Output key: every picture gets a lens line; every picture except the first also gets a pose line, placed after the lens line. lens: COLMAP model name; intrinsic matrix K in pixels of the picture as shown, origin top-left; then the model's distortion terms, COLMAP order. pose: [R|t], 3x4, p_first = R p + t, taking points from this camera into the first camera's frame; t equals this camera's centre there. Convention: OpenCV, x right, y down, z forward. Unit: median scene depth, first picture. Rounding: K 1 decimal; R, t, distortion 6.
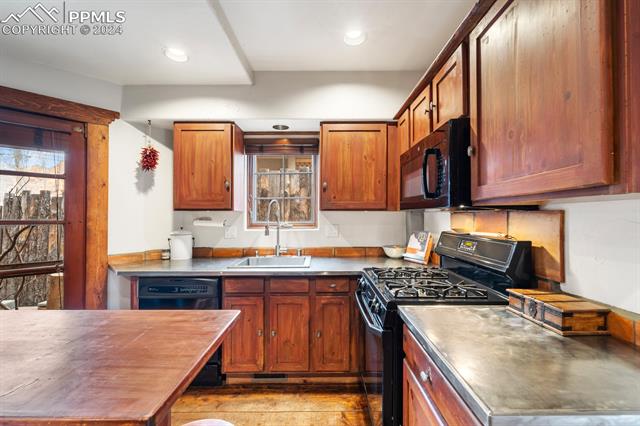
lens RADIAL K [[270.6, 0, 323.1], [0, 270.6, 213.3], [0, 0, 1]] dist [-0.002536, 0.000347]
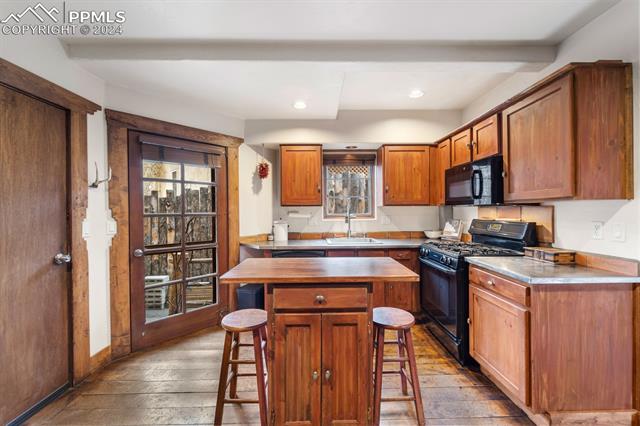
lens RADIAL K [[259.9, 0, 315.6], [0, 259.9, 208.7], [0, 0, 1]] dist [0.003625, -0.002134]
pose [[0.999989, -0.004792, -0.000060, -0.383038], [0.004792, 0.999977, 0.004842, -0.003571], [0.000036, -0.004842, 0.999988, -0.406538]]
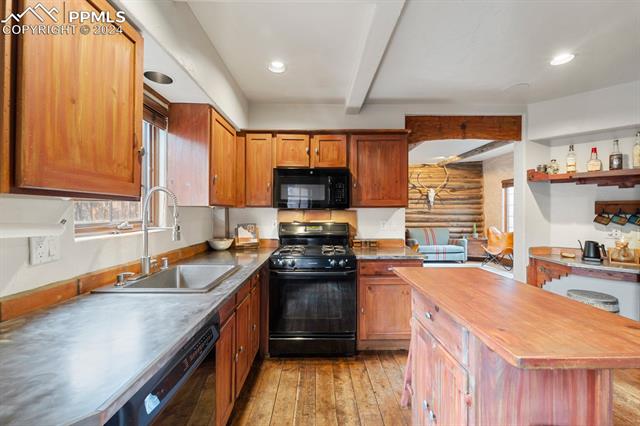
lens RADIAL K [[259.9, 0, 317.3], [0, 259.9, 209.9], [0, 0, 1]] dist [0.003625, -0.002134]
pose [[-0.006610, 0.010559, 0.999922, -0.872920], [-0.013044, 0.999858, -0.010645, 0.008455], [-0.999893, -0.013113, -0.006472, 0.663808]]
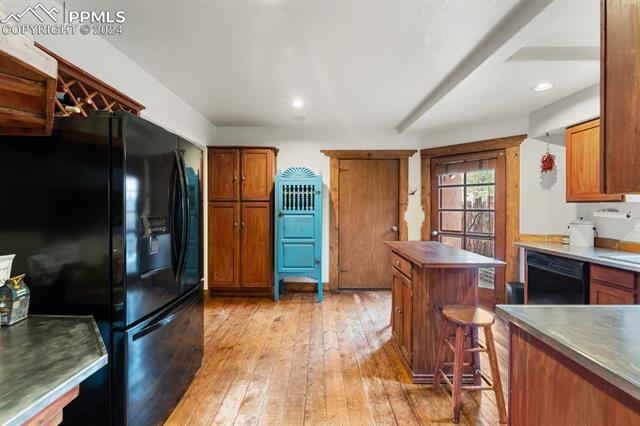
lens RADIAL K [[259.9, 0, 317.8], [0, 259.9, 206.2], [0, 0, 1]] dist [0.003625, -0.002134]
pose [[-0.015583, 0.004432, -0.999869, 0.642733], [0.014761, 0.999882, 0.004202, -0.017071], [0.999770, -0.014693, -0.015647, -0.078633]]
